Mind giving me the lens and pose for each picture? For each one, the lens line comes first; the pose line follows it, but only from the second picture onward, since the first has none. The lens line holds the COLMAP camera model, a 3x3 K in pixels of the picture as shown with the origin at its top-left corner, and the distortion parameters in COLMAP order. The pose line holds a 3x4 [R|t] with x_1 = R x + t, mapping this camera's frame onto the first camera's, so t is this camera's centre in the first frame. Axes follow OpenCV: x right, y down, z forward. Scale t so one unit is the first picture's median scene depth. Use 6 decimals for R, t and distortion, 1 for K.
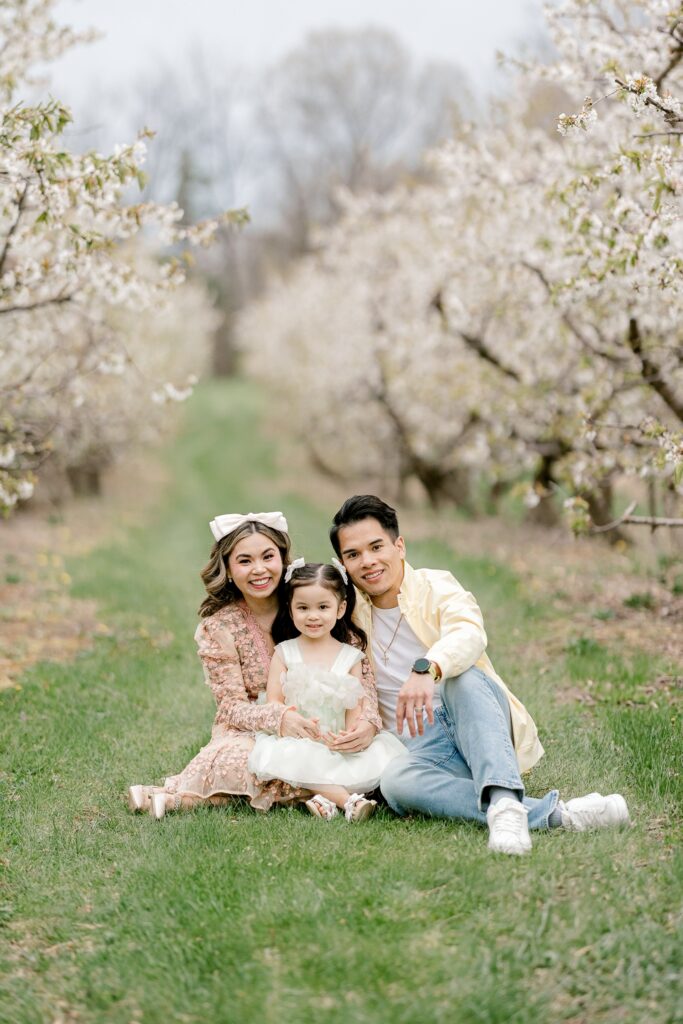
lens RADIAL K [[2421.3, 0, 344.3], [0, 2421.3, 452.9], [0, 0, 1]] dist [-0.020333, -0.137651]
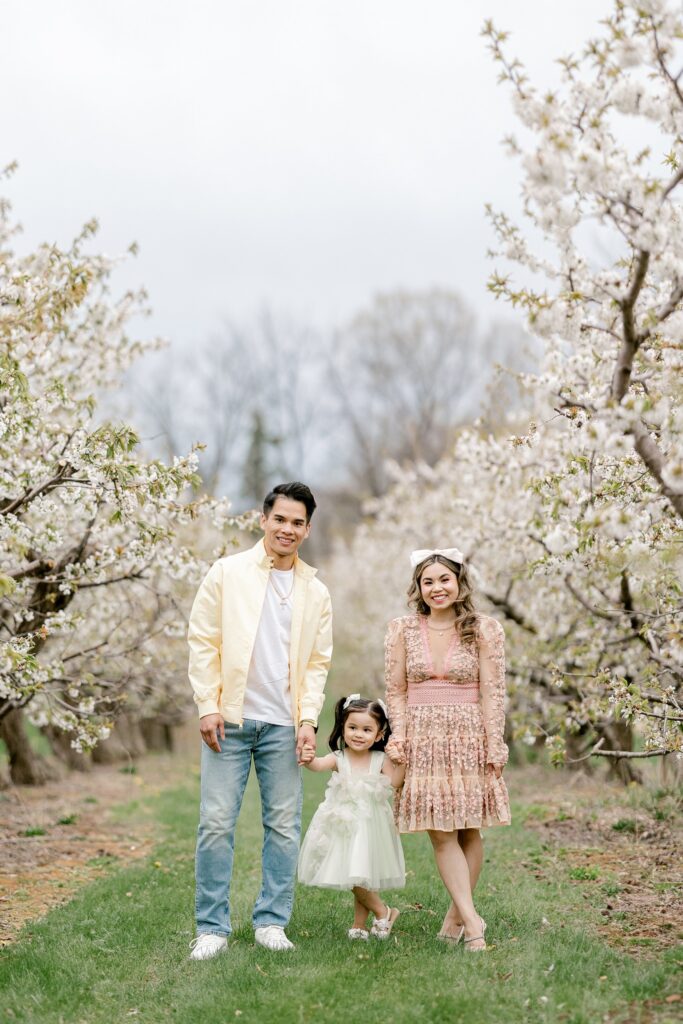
lens RADIAL K [[2513.7, 0, 341.5], [0, 2513.7, 512.0], [0, 0, 1]] dist [-0.056639, 0.266365]
pose [[0.999322, -0.012725, -0.034546, 0.034100], [0.009961, 0.996824, -0.079012, 0.005359], [0.035441, 0.078615, 0.996275, -0.272727]]
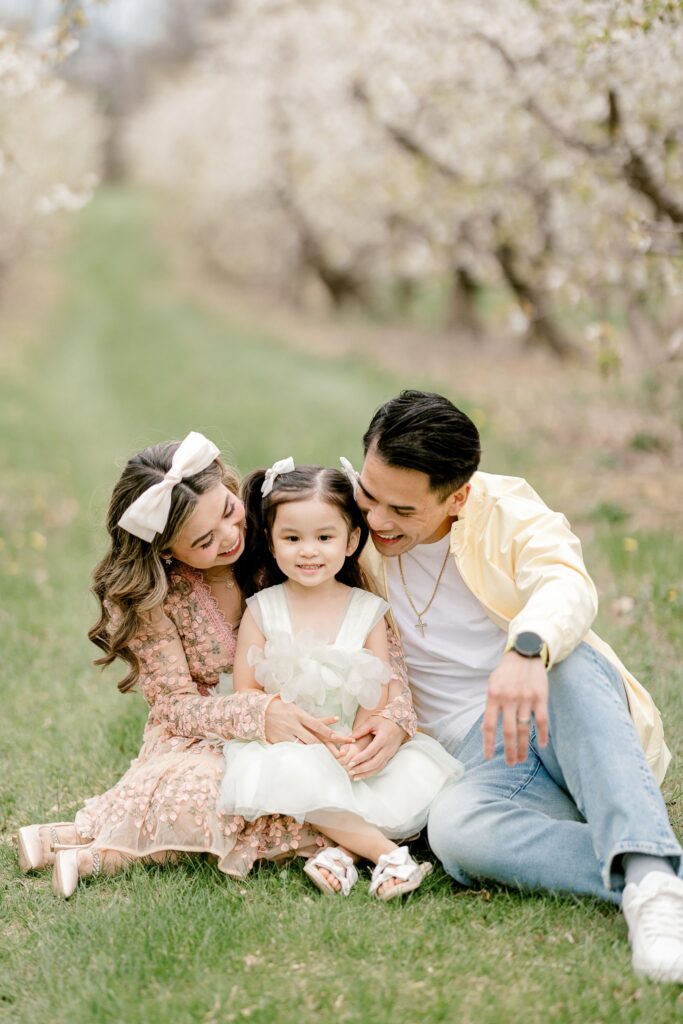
lens RADIAL K [[2097.7, 0, 426.2], [0, 2097.7, 512.1], [0, 0, 1]] dist [0.102385, 0.379533]
pose [[0.995101, -0.035237, 0.092367, -0.023555], [0.023537, 0.991899, 0.124827, -0.008052], [-0.096017, -0.122041, 0.987870, 0.346140]]
